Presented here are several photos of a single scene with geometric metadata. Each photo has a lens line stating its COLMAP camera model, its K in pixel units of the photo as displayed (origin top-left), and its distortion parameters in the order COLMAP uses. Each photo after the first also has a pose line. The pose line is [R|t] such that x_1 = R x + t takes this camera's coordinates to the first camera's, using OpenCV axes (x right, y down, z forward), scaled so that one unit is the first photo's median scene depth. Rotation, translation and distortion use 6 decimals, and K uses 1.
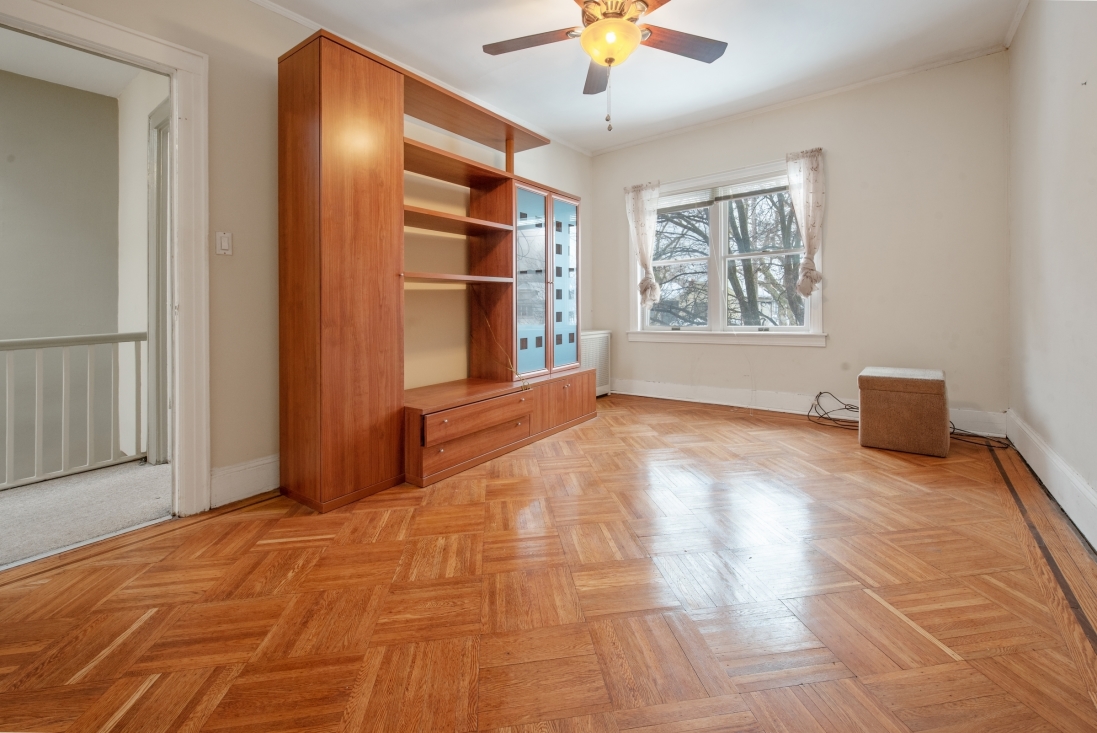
lens RADIAL K [[436.7, 0, 570.0], [0, 436.7, 301.4], [0, 0, 1]] dist [0.001500, -0.000992]
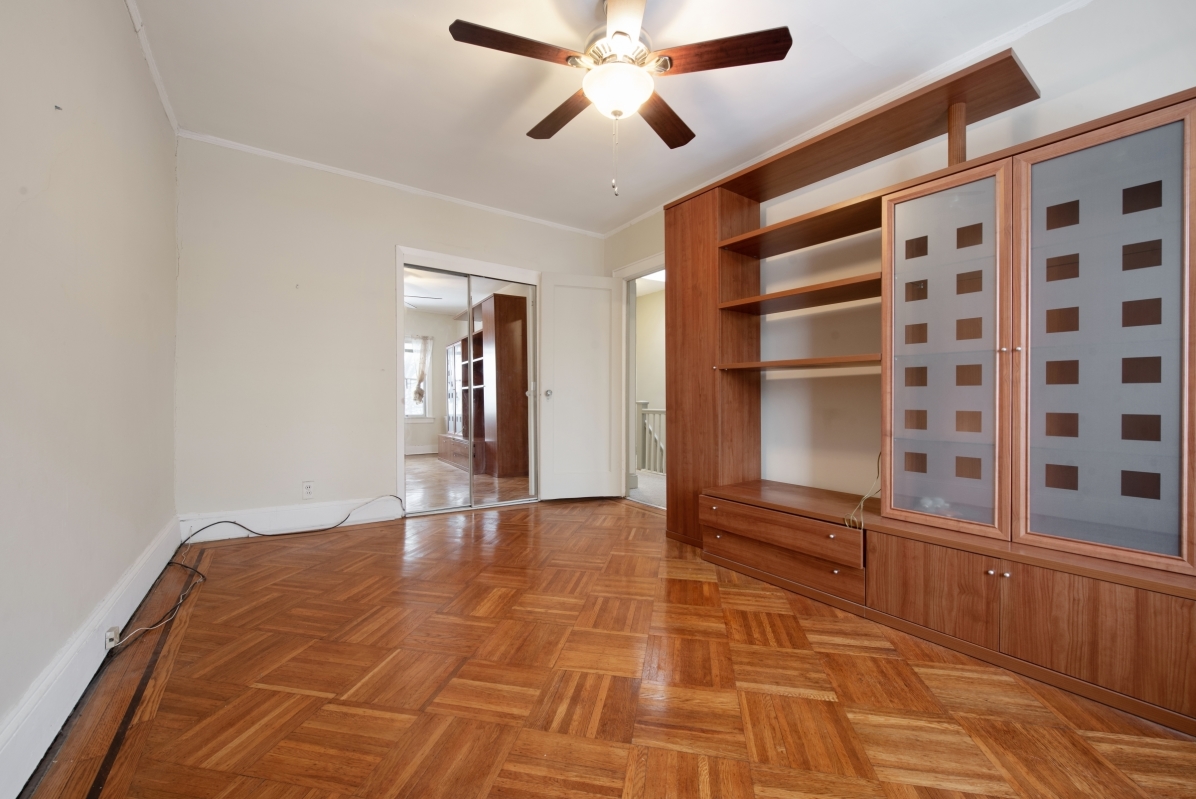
lens RADIAL K [[476.1, 0, 595.4], [0, 476.1, 397.1], [0, 0, 1]] dist [0.001500, -0.000992]
pose [[-0.342006, 0.007123, -0.939671, 0.956829], [0.003619, 0.999974, 0.006262, 0.006262], [0.939691, -0.001259, -0.342023, 1.246281]]
